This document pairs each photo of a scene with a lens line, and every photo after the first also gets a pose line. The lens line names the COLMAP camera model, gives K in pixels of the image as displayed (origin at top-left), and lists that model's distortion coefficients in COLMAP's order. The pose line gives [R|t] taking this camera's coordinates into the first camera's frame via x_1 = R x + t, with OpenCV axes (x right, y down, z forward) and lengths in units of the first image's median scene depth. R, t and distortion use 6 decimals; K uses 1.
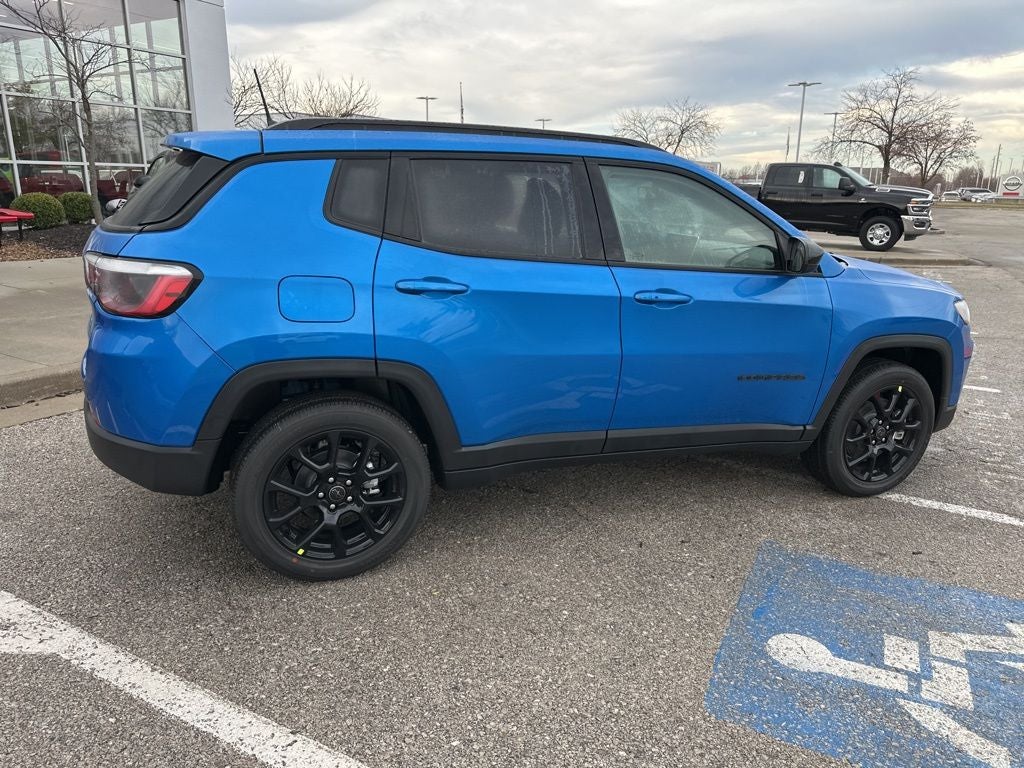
lens RADIAL K [[725.7, 0, 511.6], [0, 725.7, 371.6], [0, 0, 1]] dist [0.030636, -0.036854]
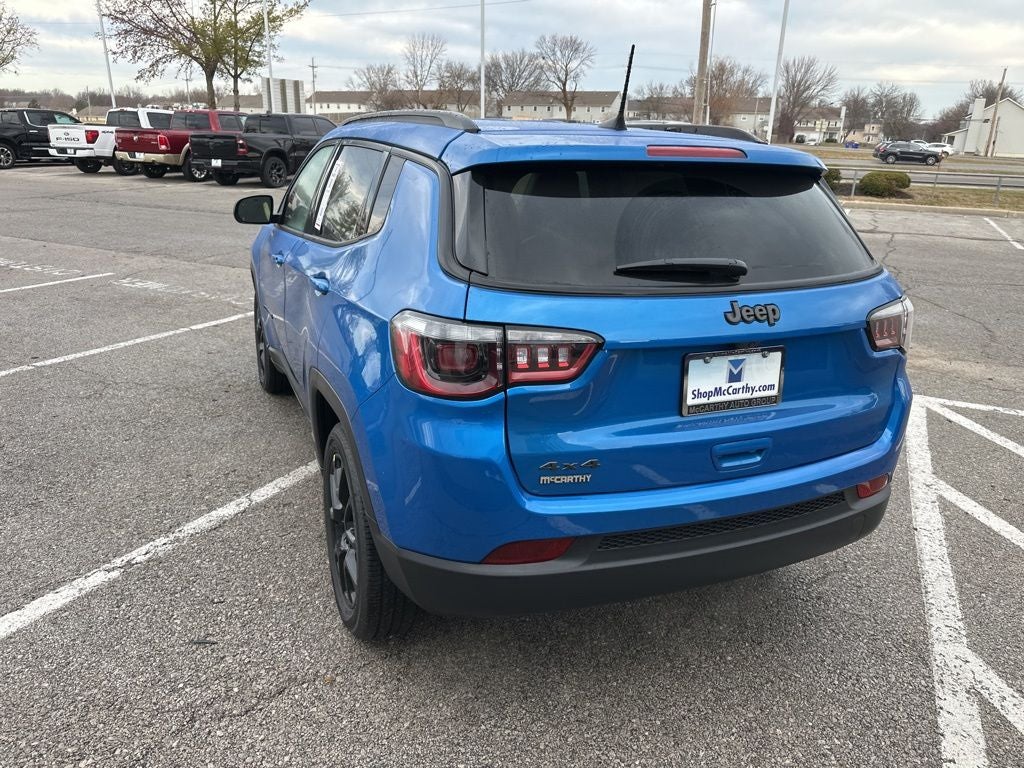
lens RADIAL K [[725.7, 0, 511.6], [0, 725.7, 371.6], [0, 0, 1]] dist [0.030636, -0.036854]
pose [[-0.025702, -0.333124, 0.942533, -1.238917], [0.224748, 0.916782, 0.330151, -0.419299], [-0.974078, 0.220318, 0.051306, 1.253177]]
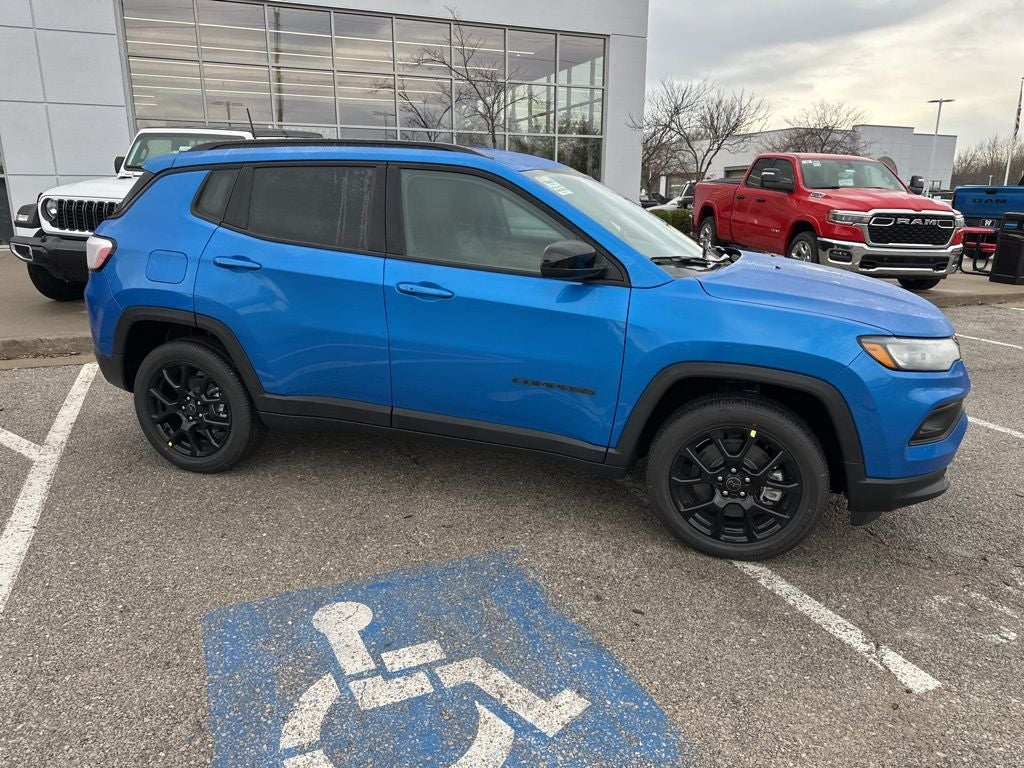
lens RADIAL K [[725.9, 0, 512.0], [0, 725.9, 384.0], [0, 0, 1]] dist [0.028225, -0.030979]
pose [[0.777750, 0.146163, -0.611344, 1.057313], [-0.150894, 0.987564, 0.044145, -0.033466], [0.610194, 0.057914, 0.790133, 0.258371]]
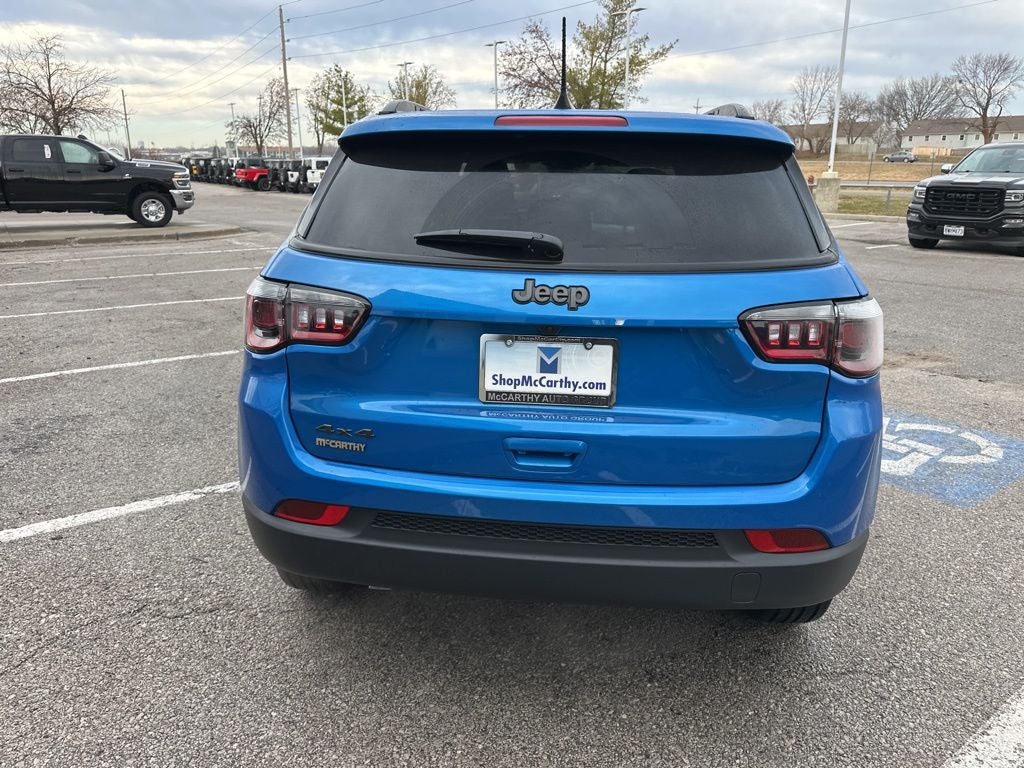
lens RADIAL K [[725.7, 0, 511.6], [0, 725.7, 371.6], [0, 0, 1]] dist [0.030636, -0.036854]
pose [[0.446492, -0.263204, 0.855201, -1.129518], [0.231368, 0.957215, 0.173806, -0.248876], [-0.864357, 0.120264, 0.488286, 0.816752]]
